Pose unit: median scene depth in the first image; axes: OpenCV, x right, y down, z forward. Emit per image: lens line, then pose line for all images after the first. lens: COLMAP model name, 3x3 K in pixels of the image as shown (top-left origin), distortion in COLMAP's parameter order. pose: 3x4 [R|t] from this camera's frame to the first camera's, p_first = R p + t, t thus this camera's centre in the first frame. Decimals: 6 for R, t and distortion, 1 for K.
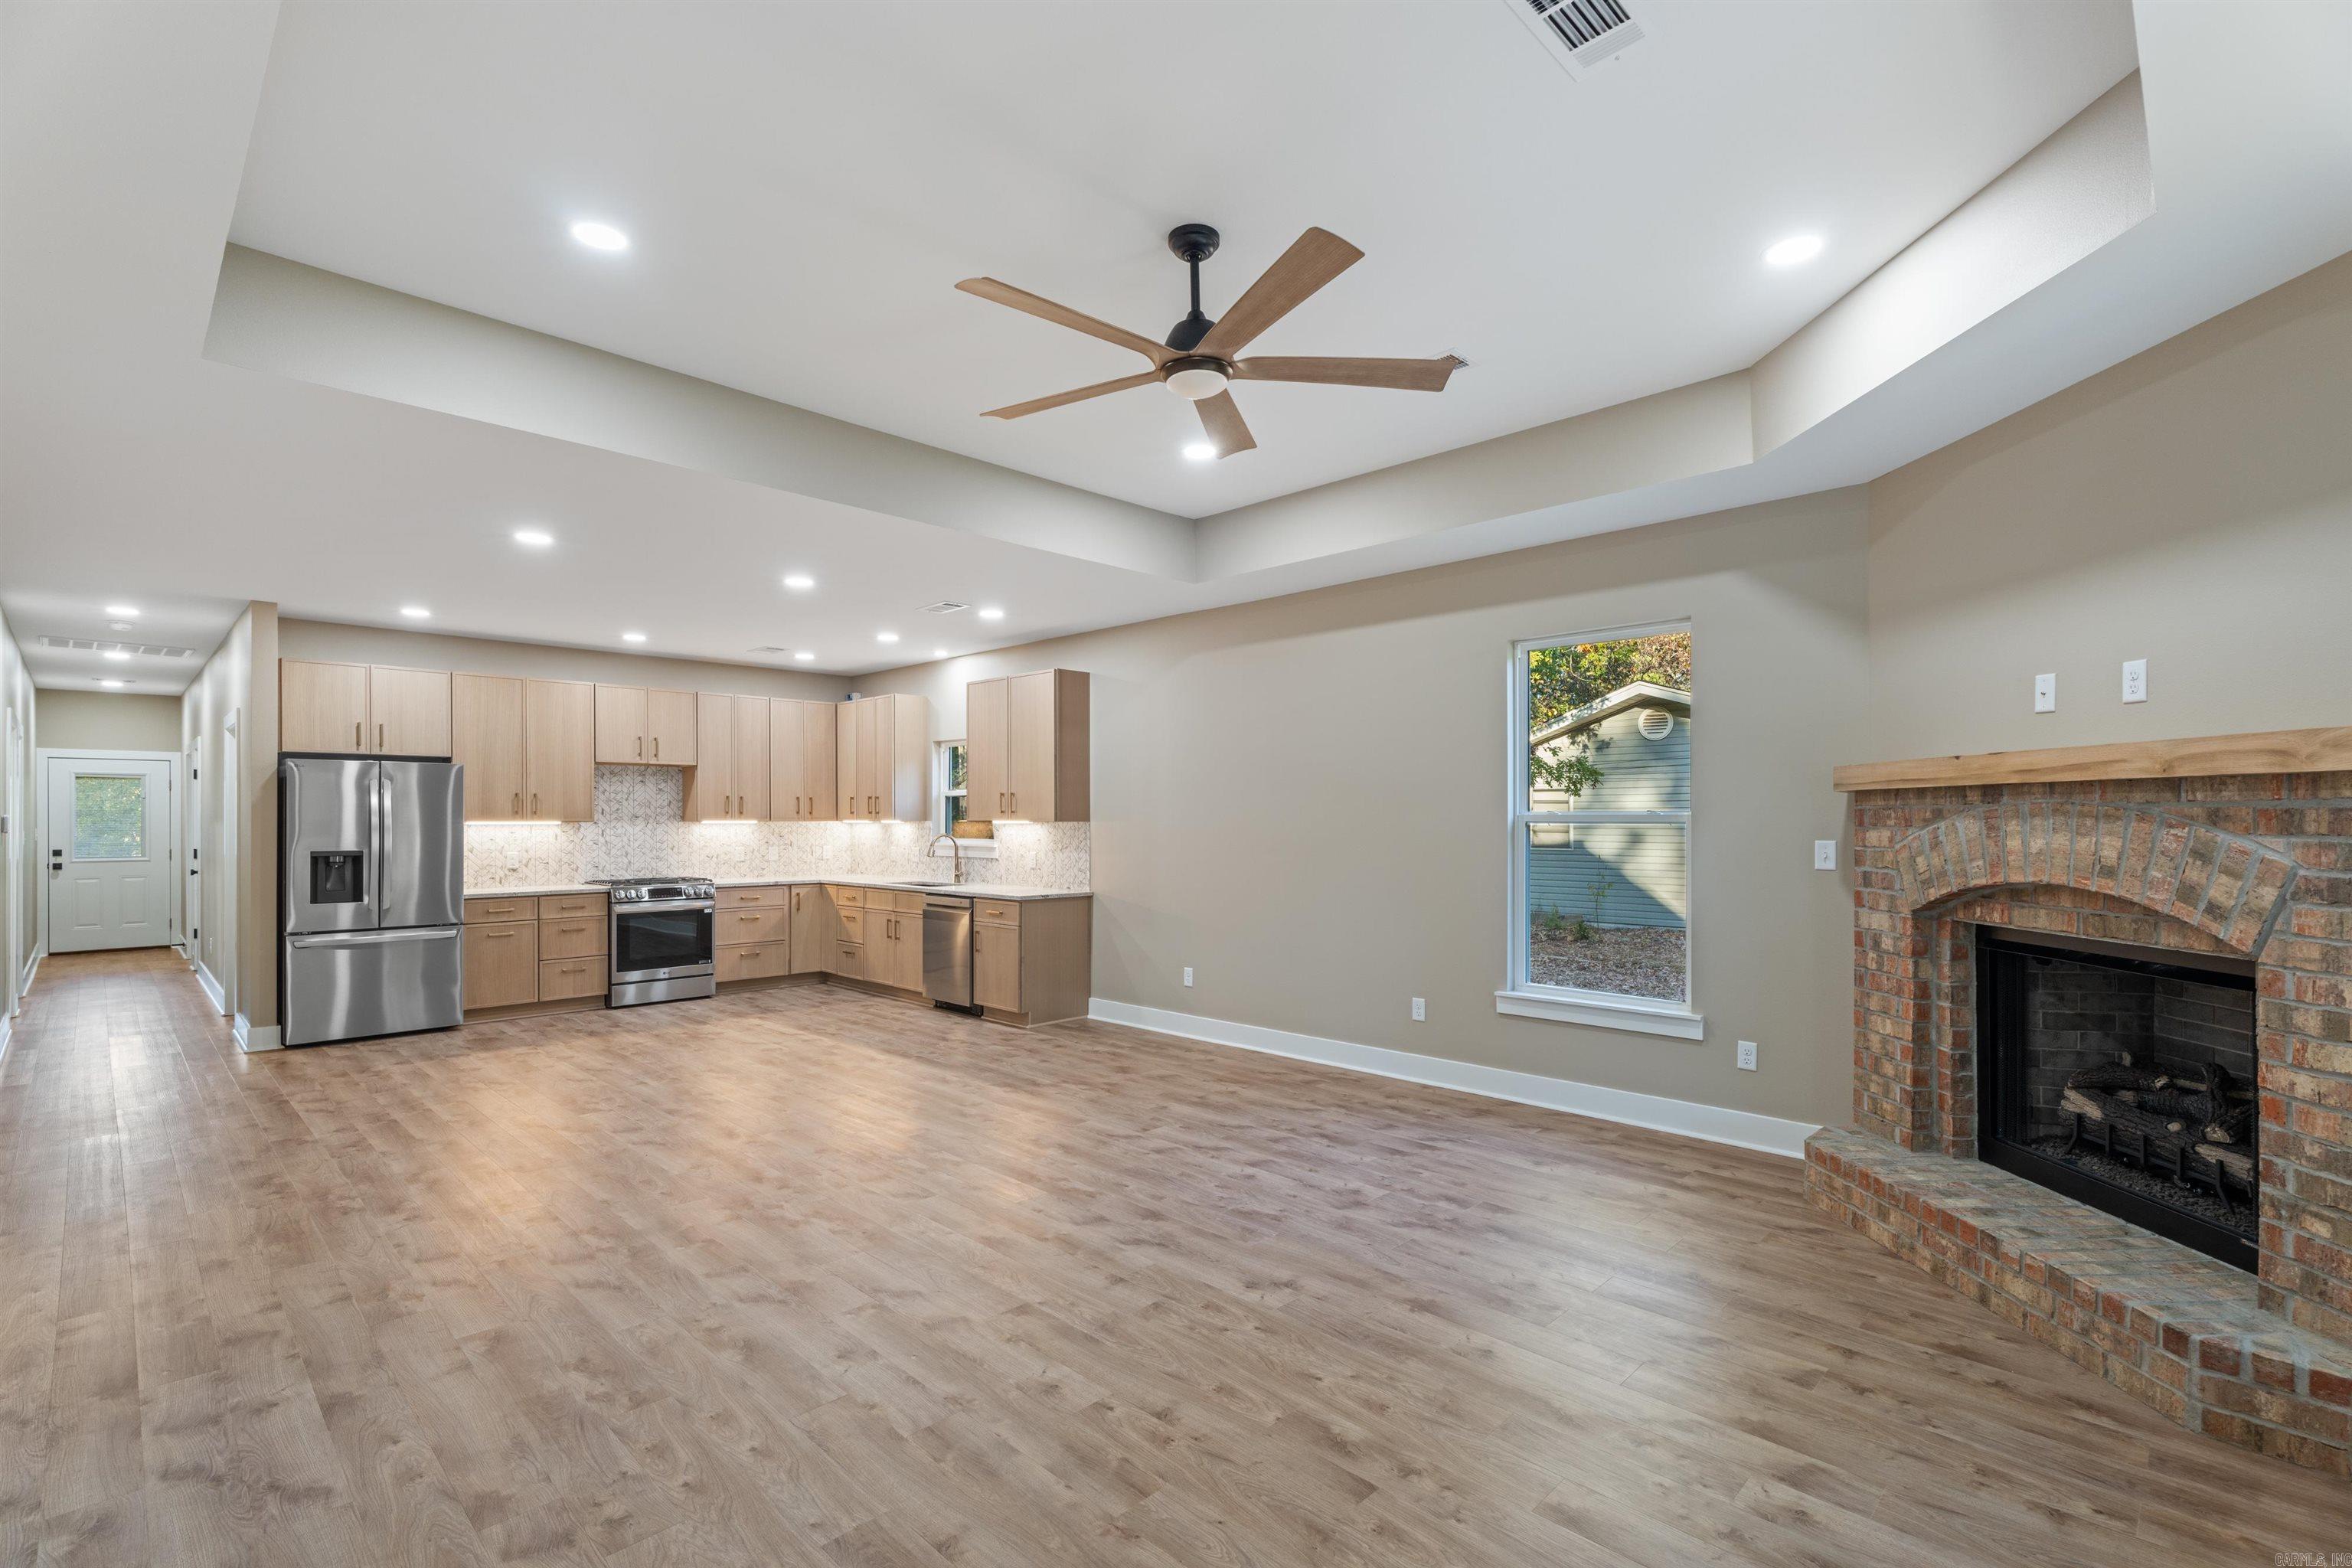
lens RADIAL K [[1057.1, 0, 1205.7], [0, 1057.1, 778.5], [0, 0, 1]] dist [0.010246, -0.003892]
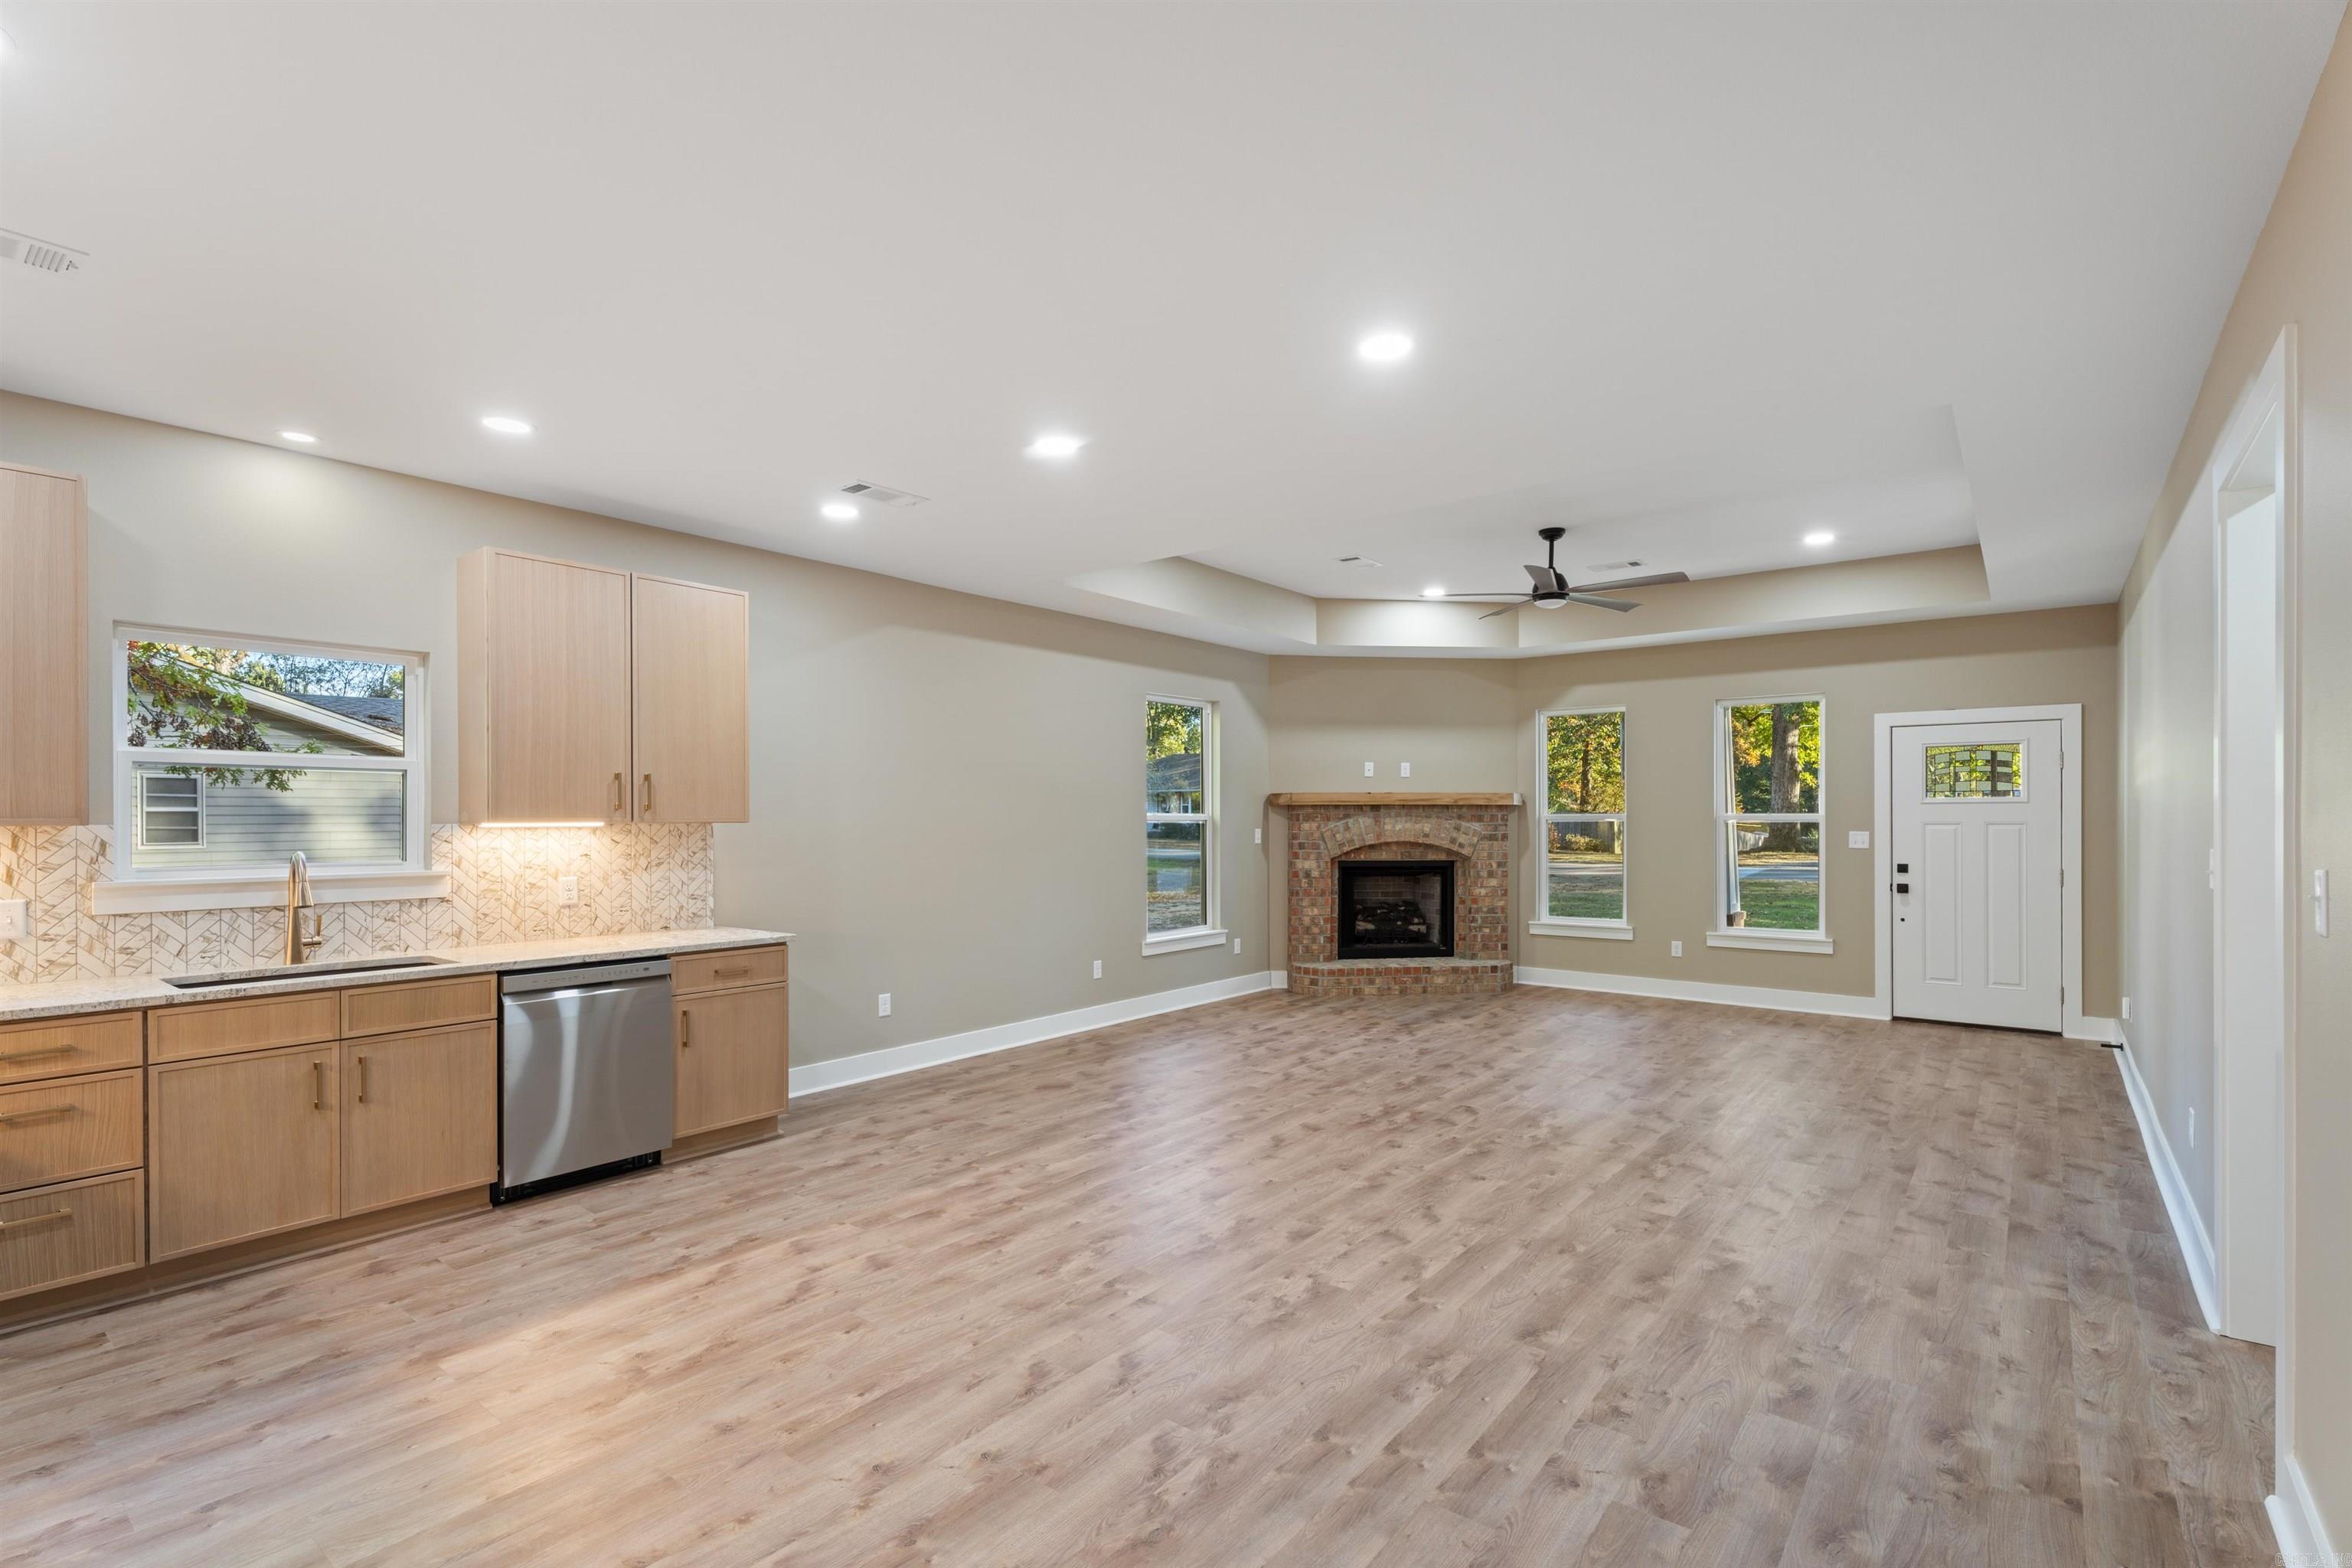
lens RADIAL K [[1043.8, 0, 1176.0], [0, 1043.8, 784.0], [0, 0, 1]] dist [0.000748, 0.000160]
pose [[-0.075713, 0.034108, 0.996546, -1.688944], [-0.035536, 0.998688, -0.036882, 0.064746], [-0.996496, -0.038206, -0.074401, 1.620673]]
